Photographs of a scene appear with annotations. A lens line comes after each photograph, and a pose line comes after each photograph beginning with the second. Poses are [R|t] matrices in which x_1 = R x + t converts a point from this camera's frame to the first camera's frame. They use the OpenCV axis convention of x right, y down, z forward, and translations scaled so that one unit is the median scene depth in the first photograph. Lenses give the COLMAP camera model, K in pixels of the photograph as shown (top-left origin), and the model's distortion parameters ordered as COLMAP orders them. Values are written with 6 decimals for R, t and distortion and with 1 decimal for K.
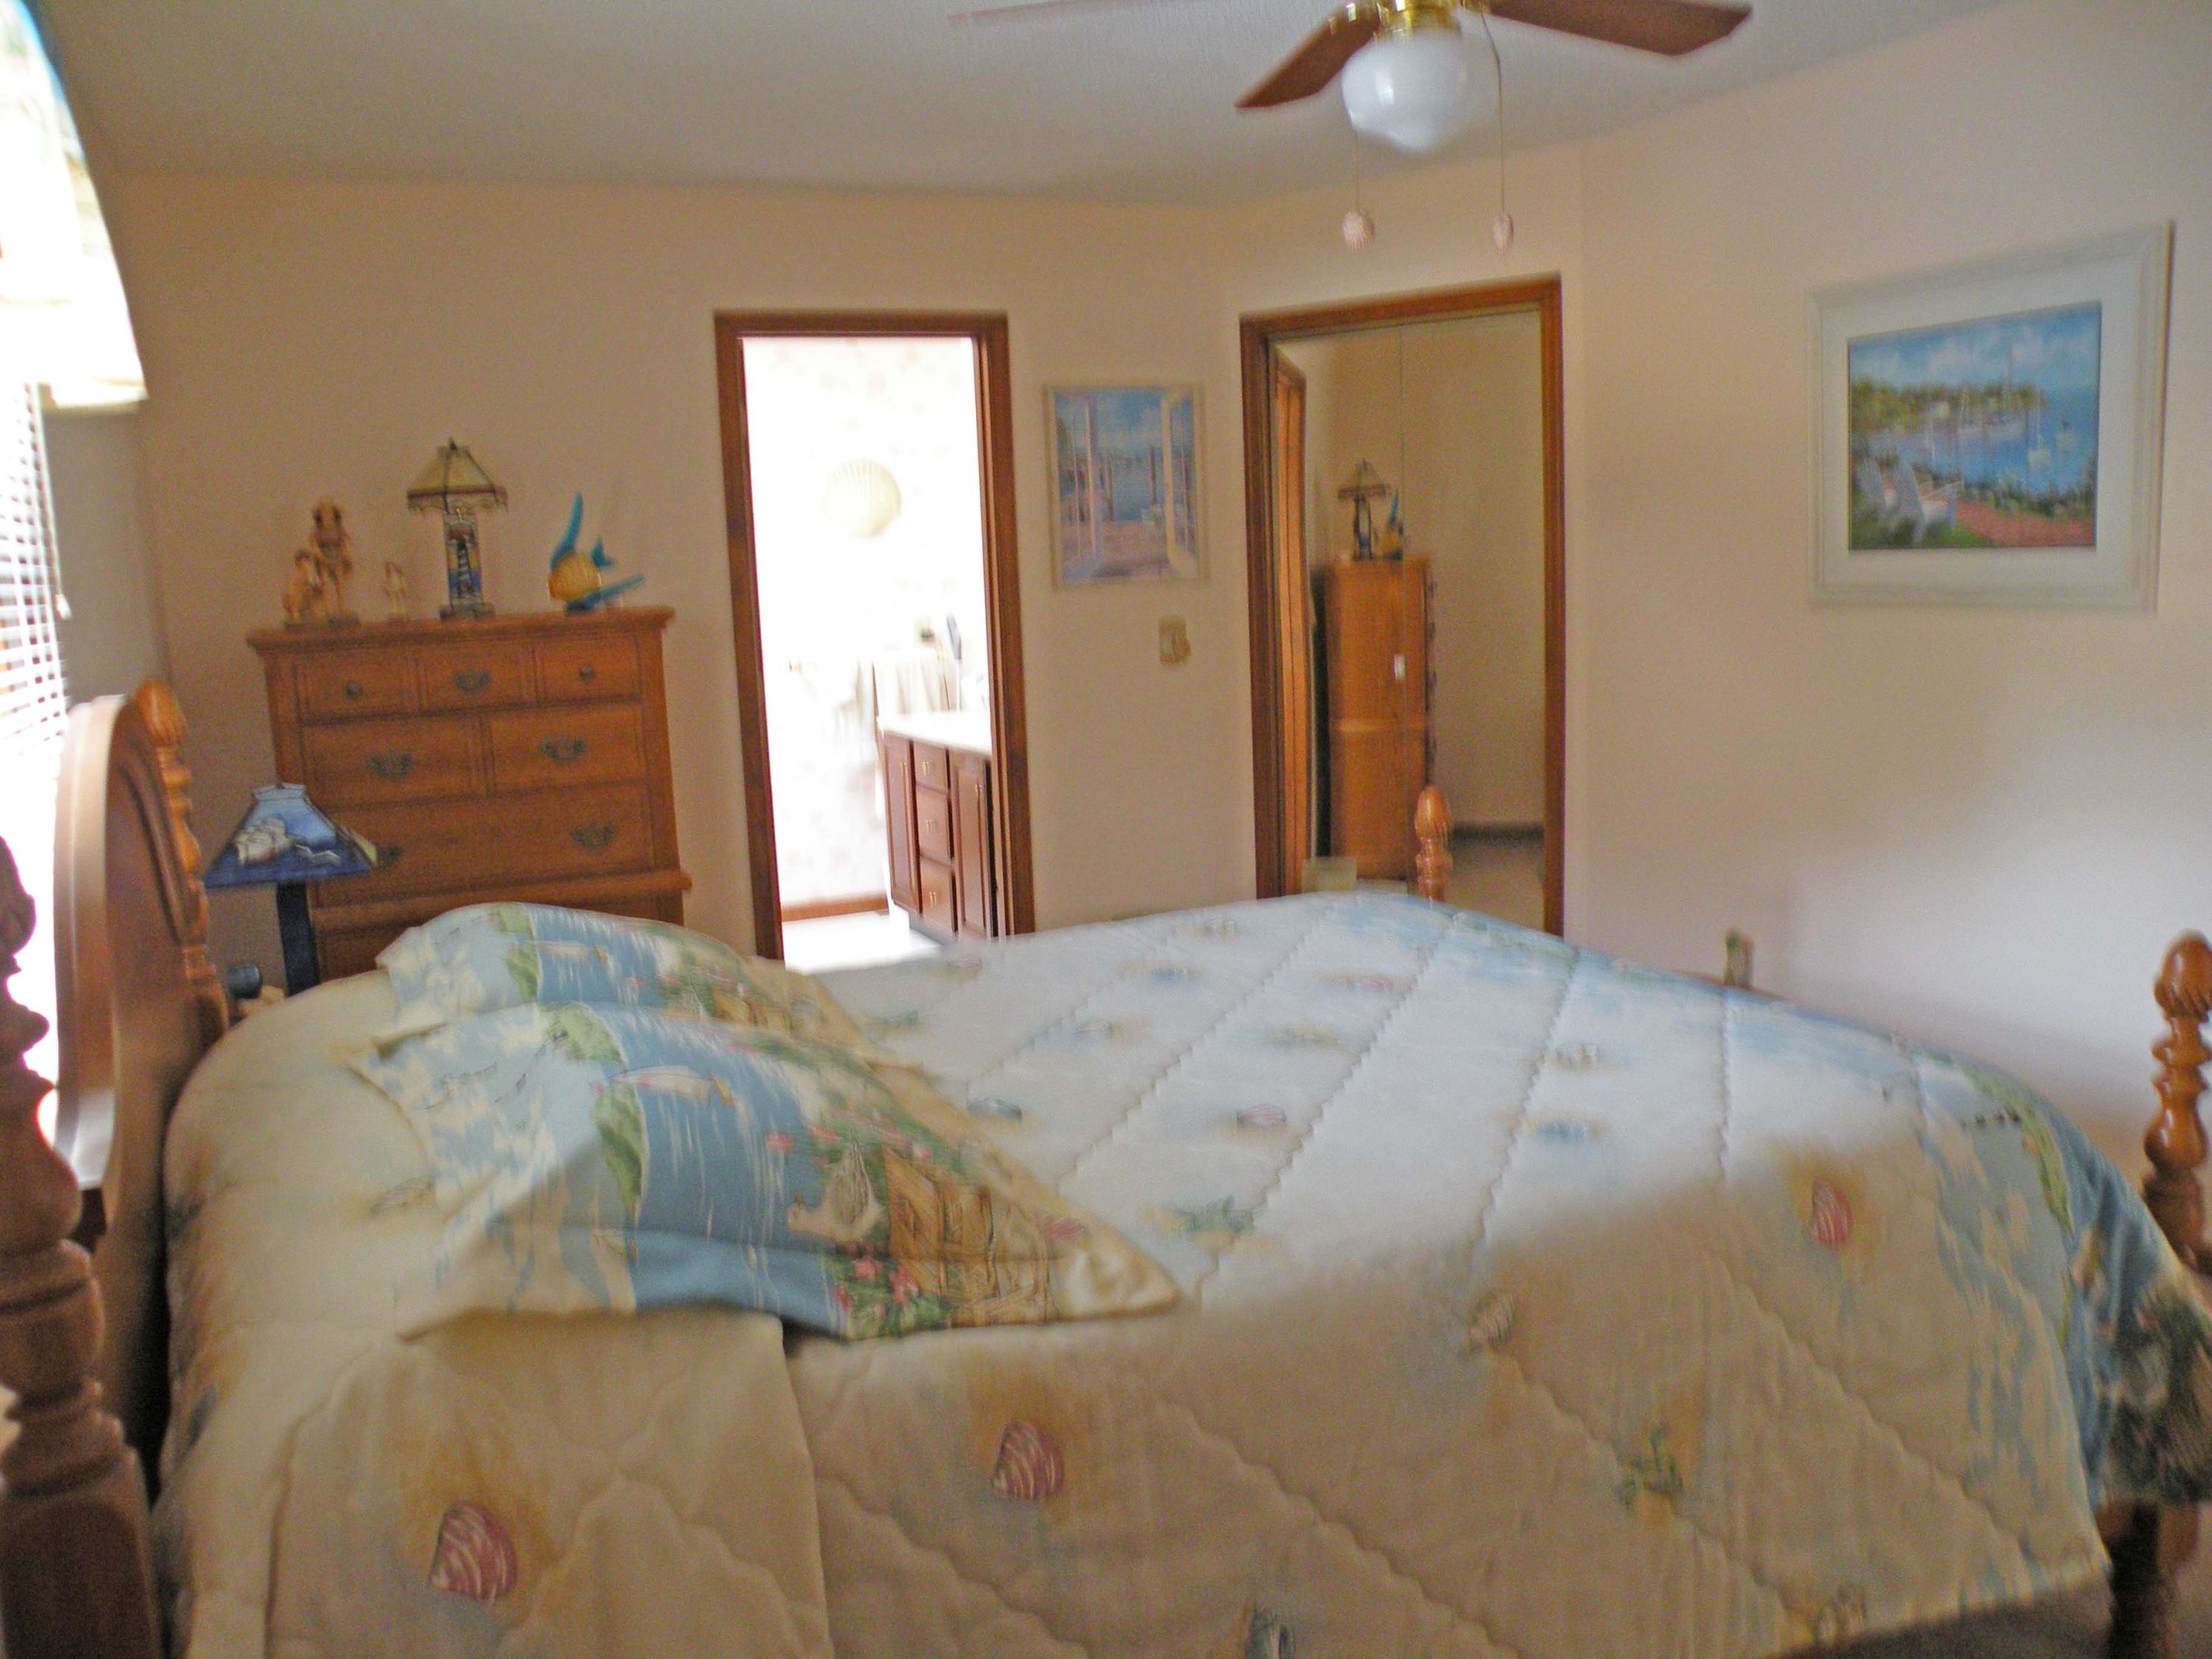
lens RADIAL K [[1766.5, 0, 1105.9], [0, 1766.5, 830.9], [0, 0, 1]] dist [-0.119557, 0.095225]
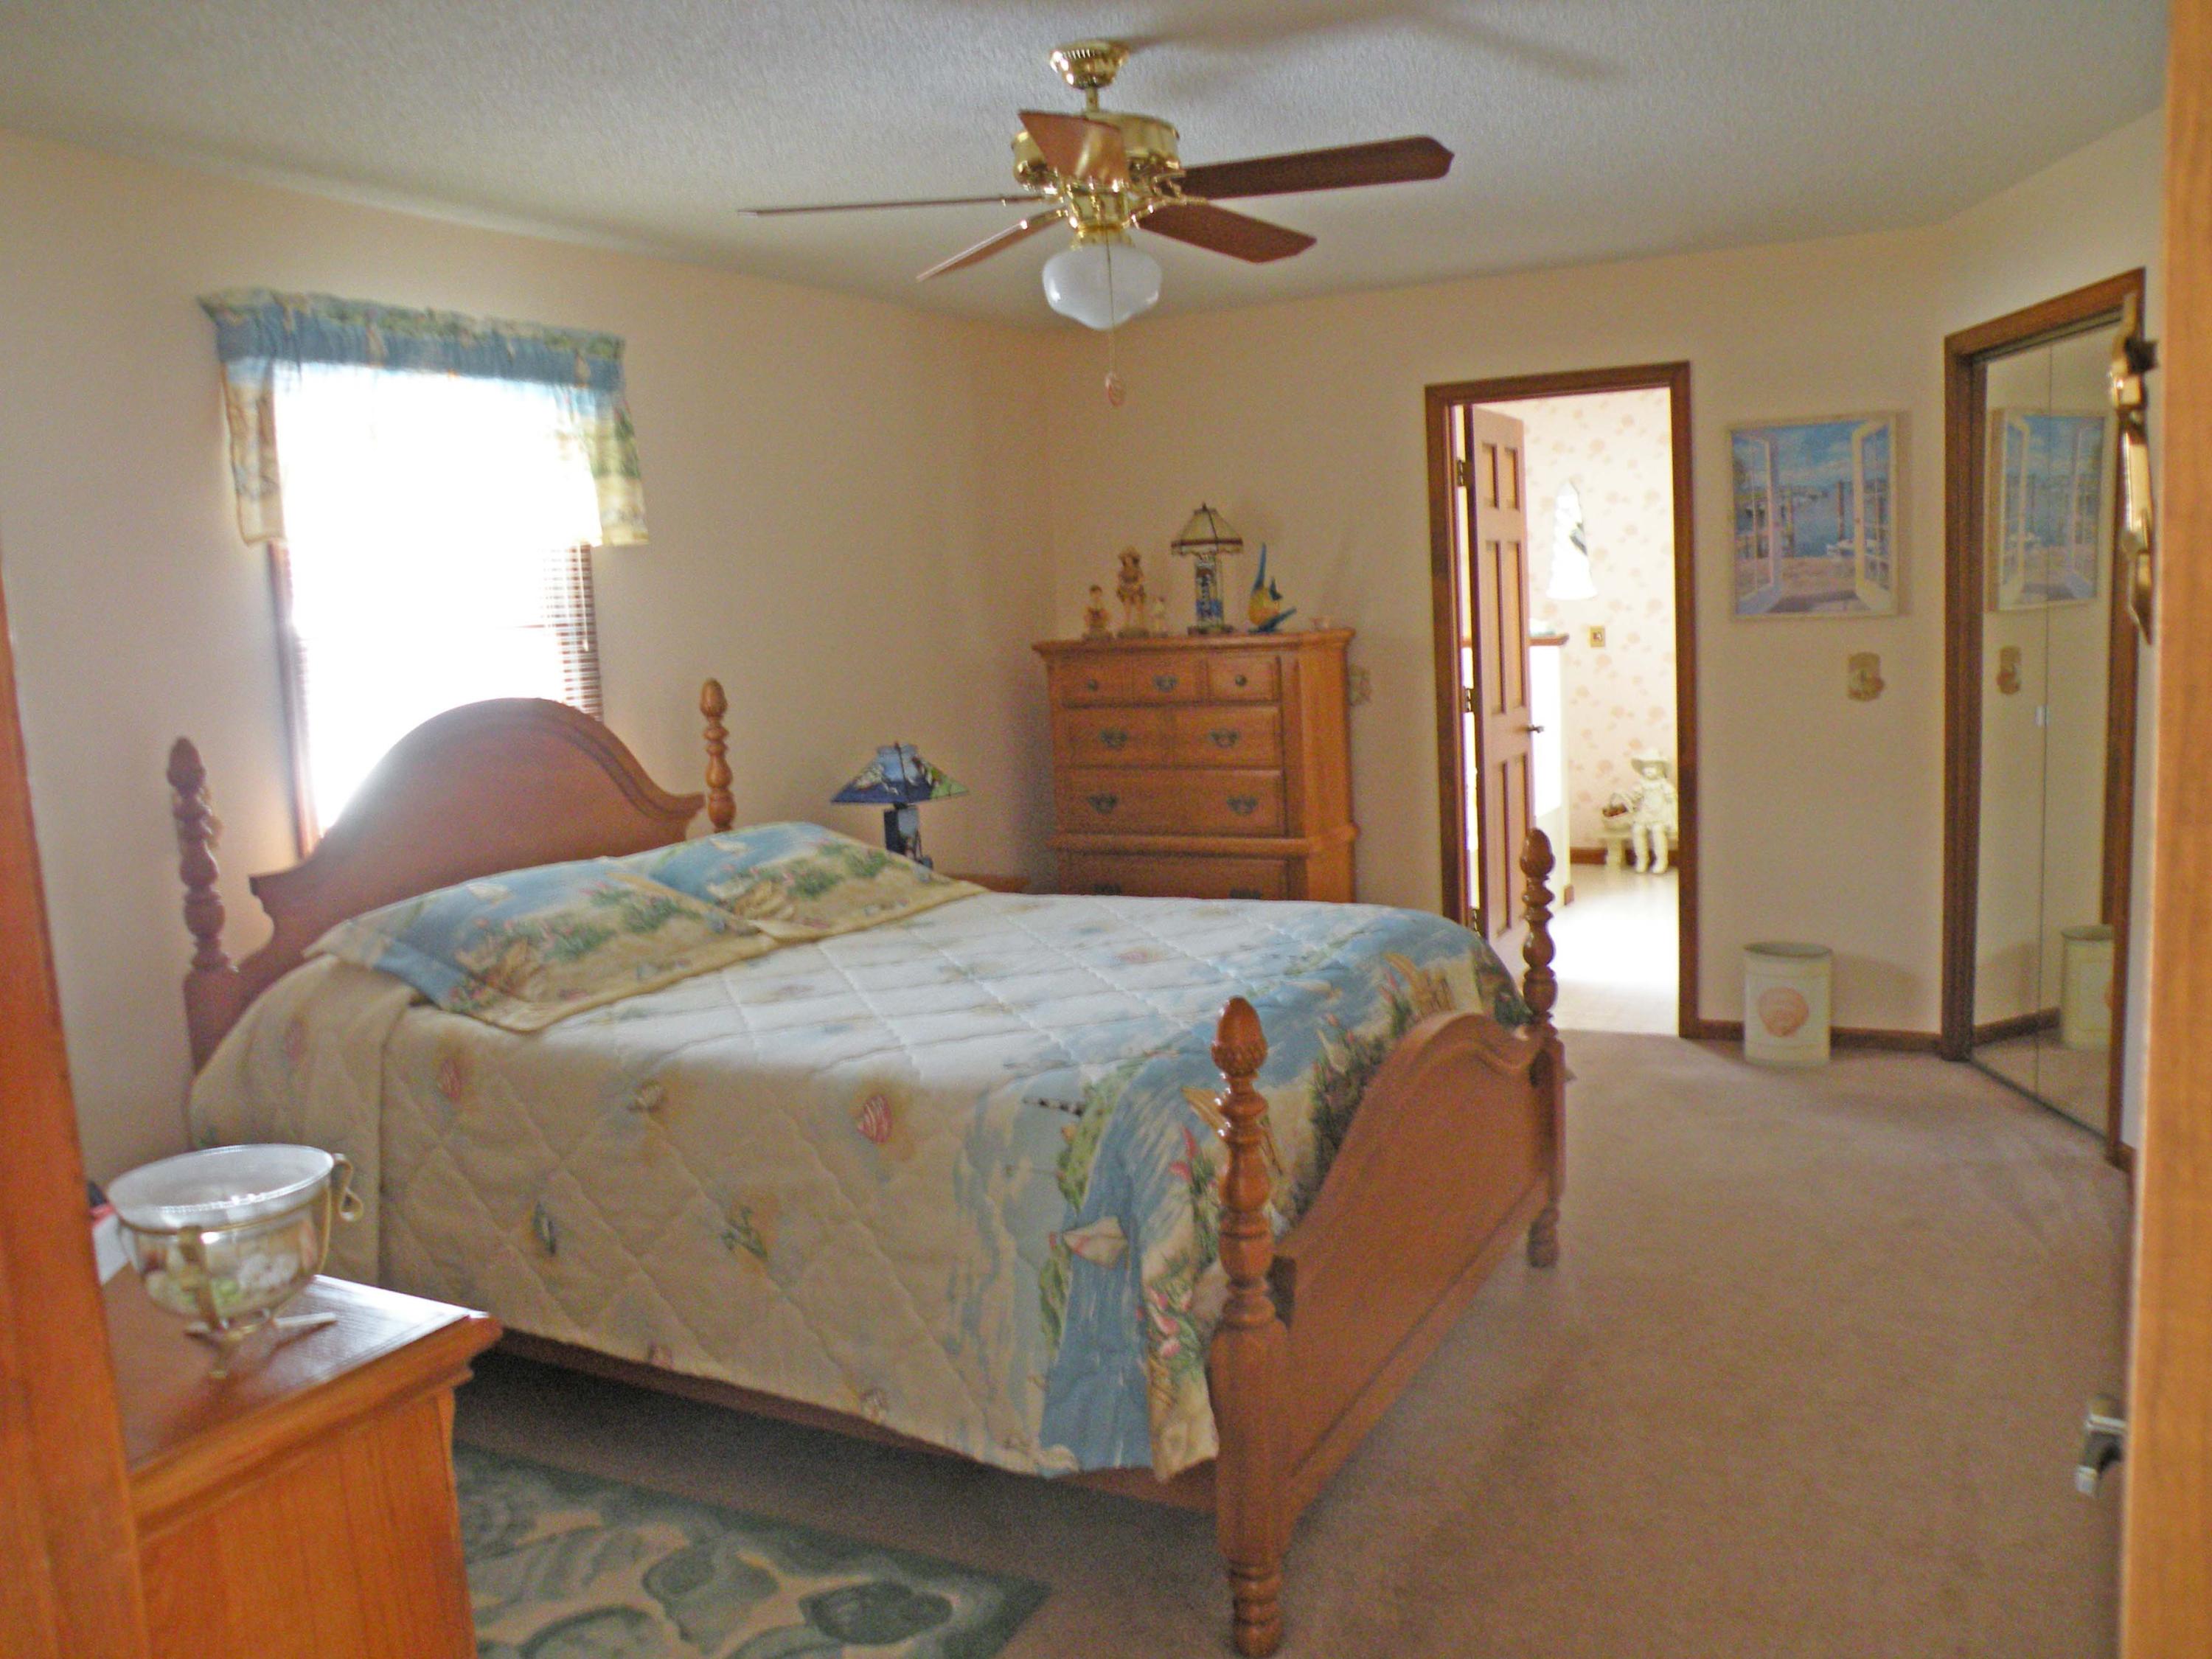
lens RADIAL K [[1766.5, 0, 1106.4], [0, 1766.5, 817.2], [0, 0, 1]] dist [-0.119557, 0.095225]
pose [[0.609317, 0.108704, -0.785440, 0.677934], [-0.102681, 0.993035, 0.057778, -0.052708], [0.786250, 0.045444, 0.616235, 0.100447]]
